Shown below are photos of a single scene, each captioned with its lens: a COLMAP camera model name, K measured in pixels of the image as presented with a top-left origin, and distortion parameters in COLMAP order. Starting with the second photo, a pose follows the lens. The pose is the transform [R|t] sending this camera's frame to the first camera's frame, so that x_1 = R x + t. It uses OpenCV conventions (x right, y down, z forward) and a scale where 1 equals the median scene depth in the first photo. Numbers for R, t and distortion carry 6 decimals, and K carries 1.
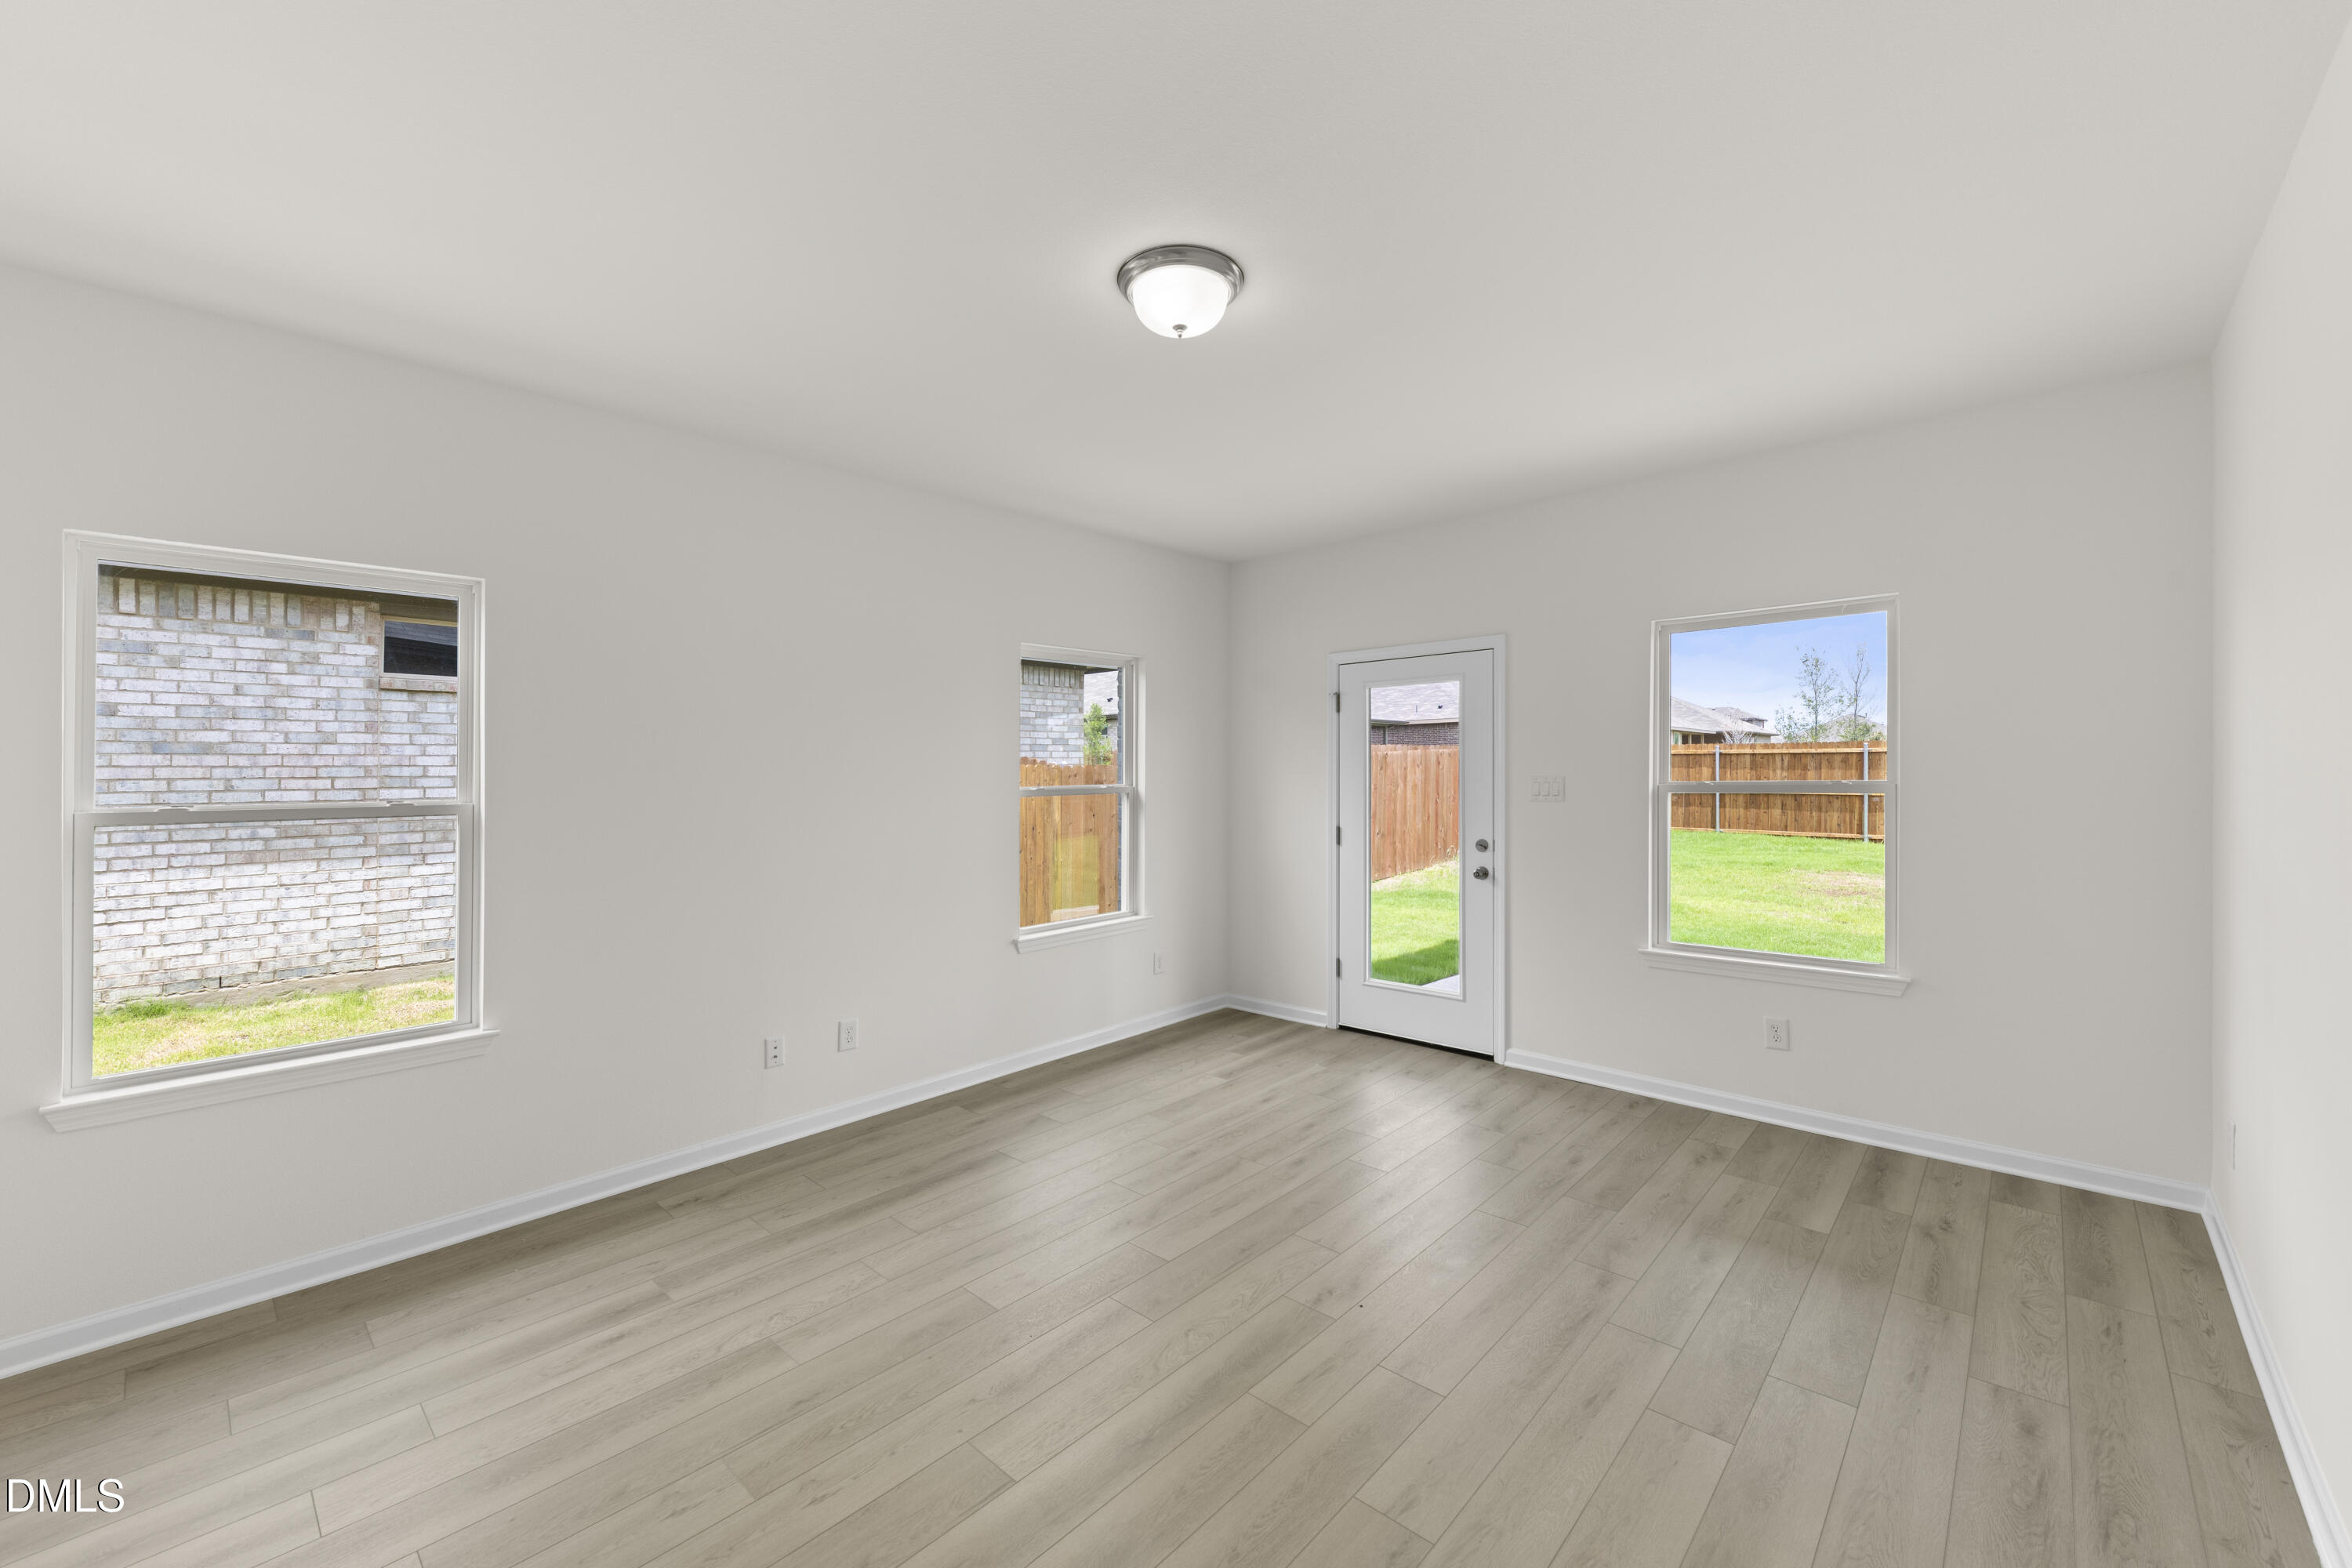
lens RADIAL K [[941.7, 0, 1186.1], [0, 941.7, 768.3], [0, 0, 1]] dist [0.013736, -0.005699]
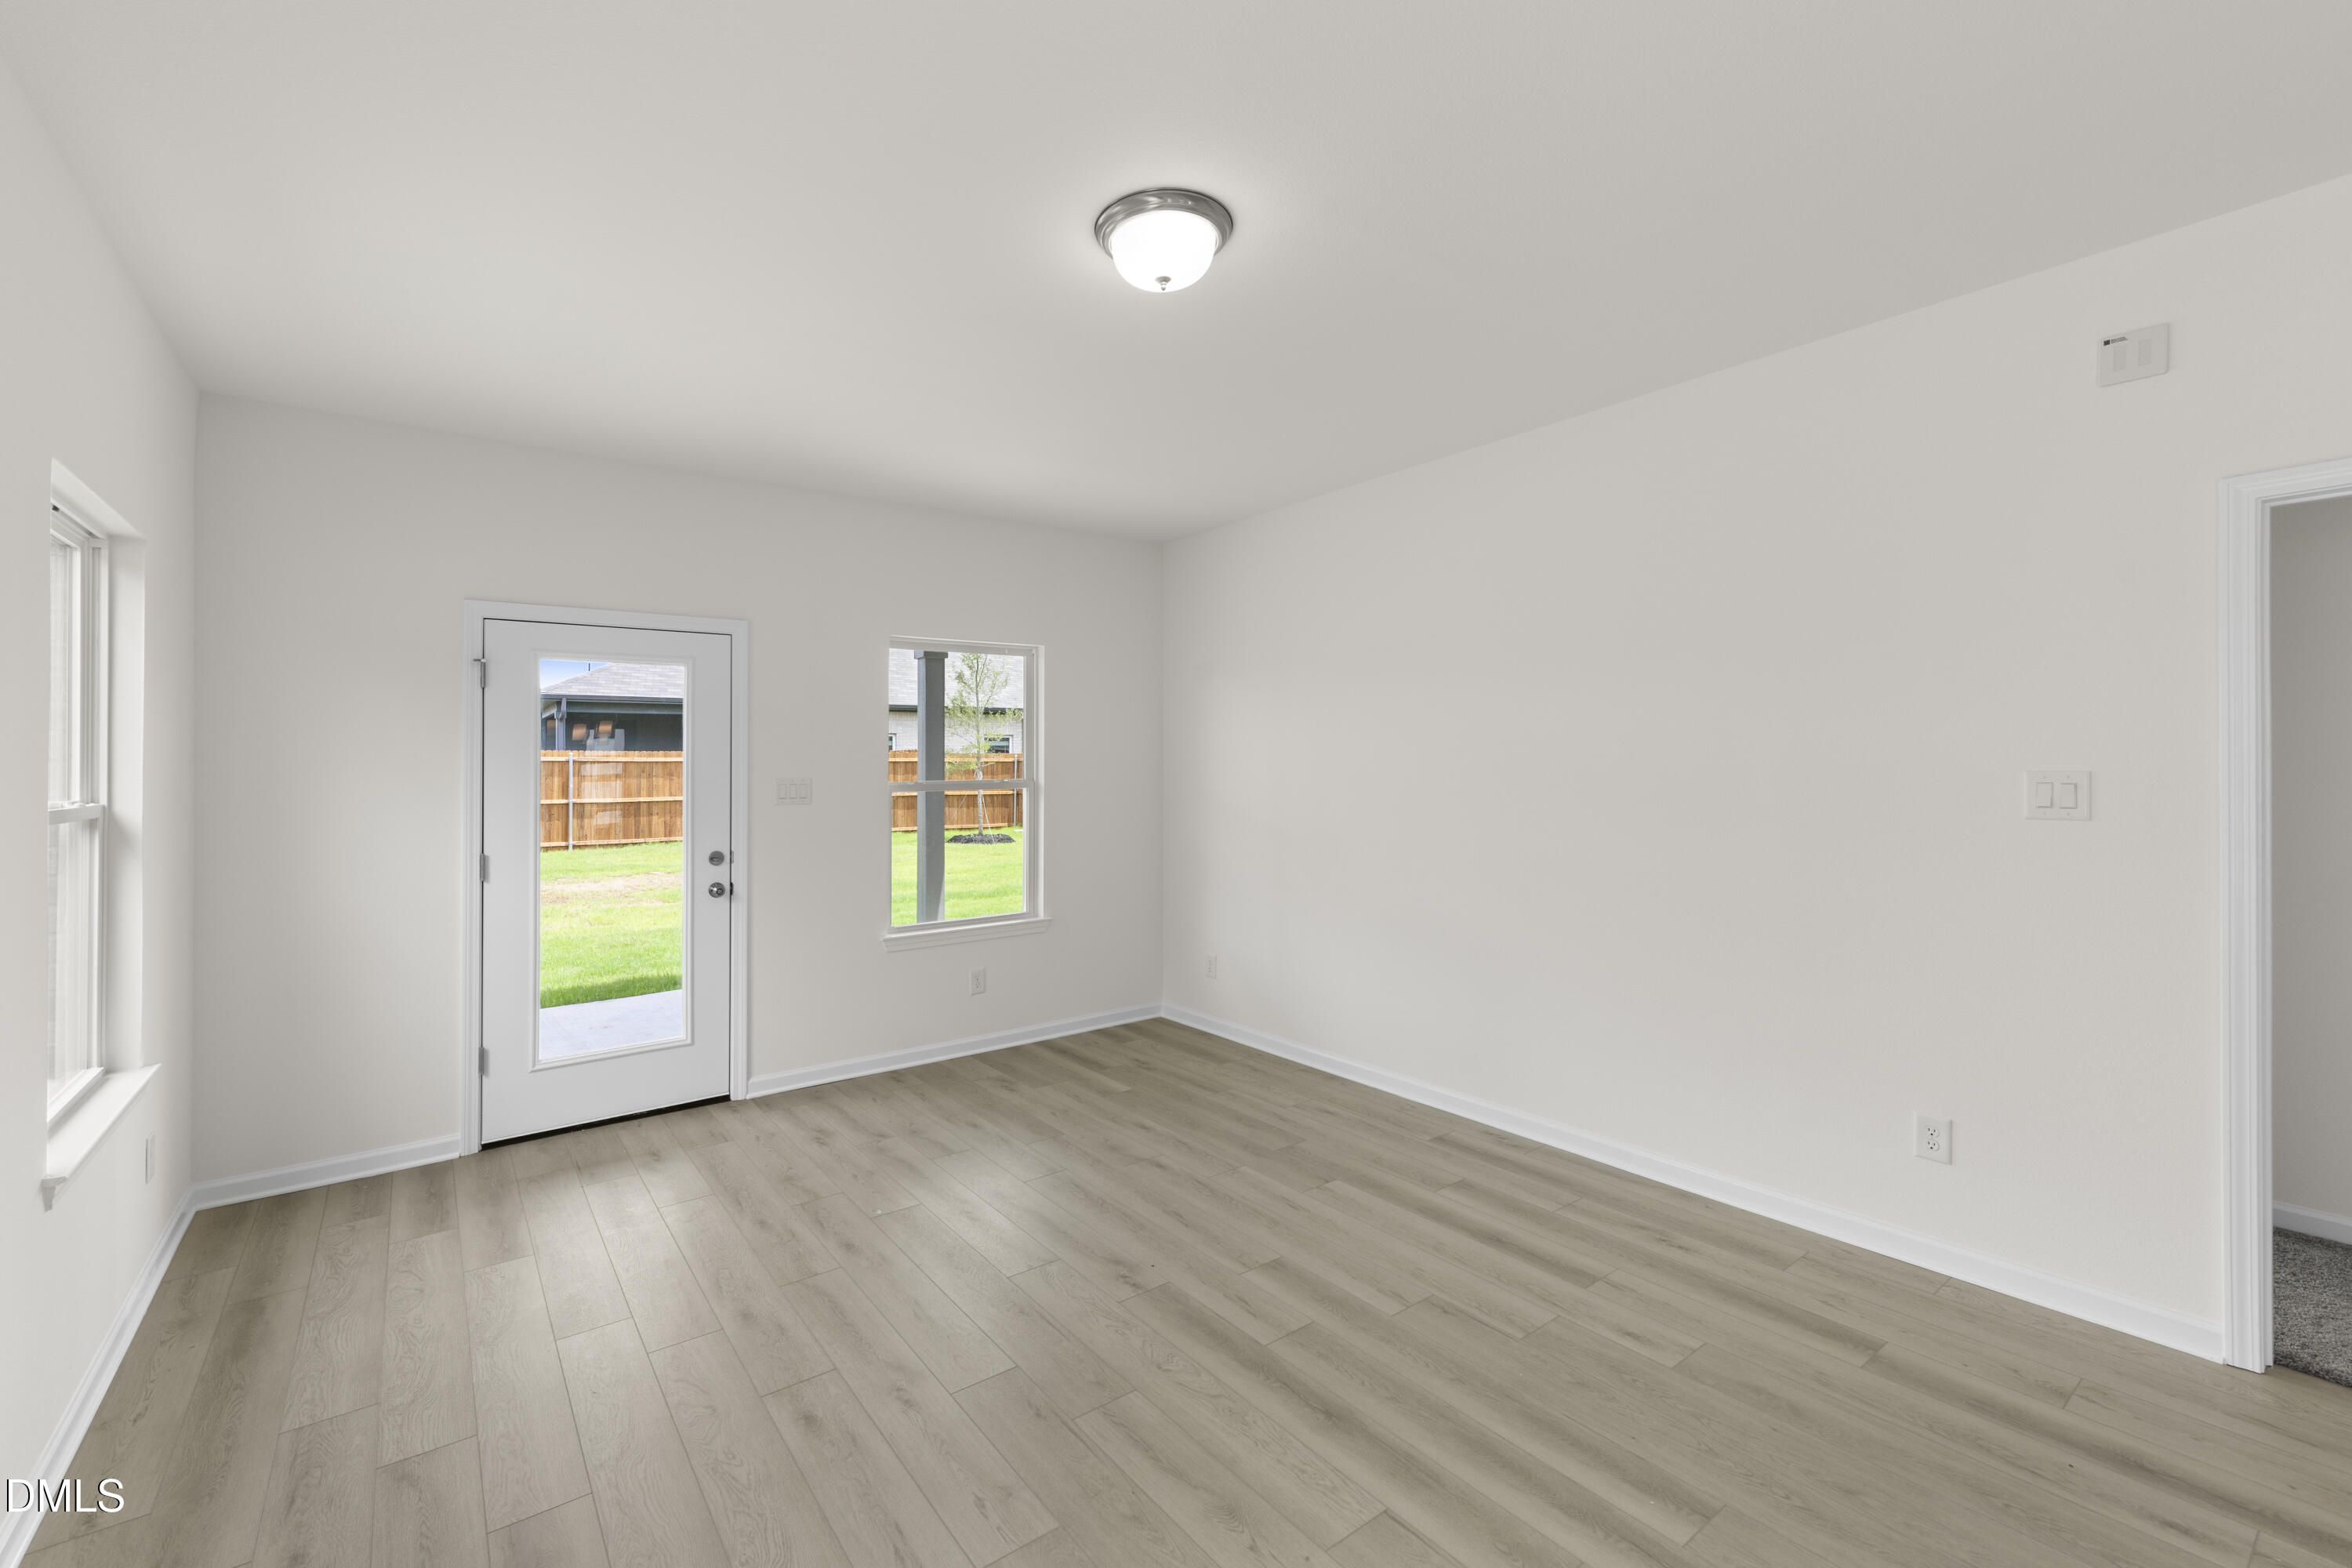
lens RADIAL K [[941.7, 0, 1186.1], [0, 941.7, 768.3], [0, 0, 1]] dist [0.013736, -0.005699]
pose [[0.193162, 0.007602, 0.981137, -0.378086], [0.004221, 0.999954, -0.008579, 0.006379], [-0.981158, 0.005798, 0.193121, 0.330254]]
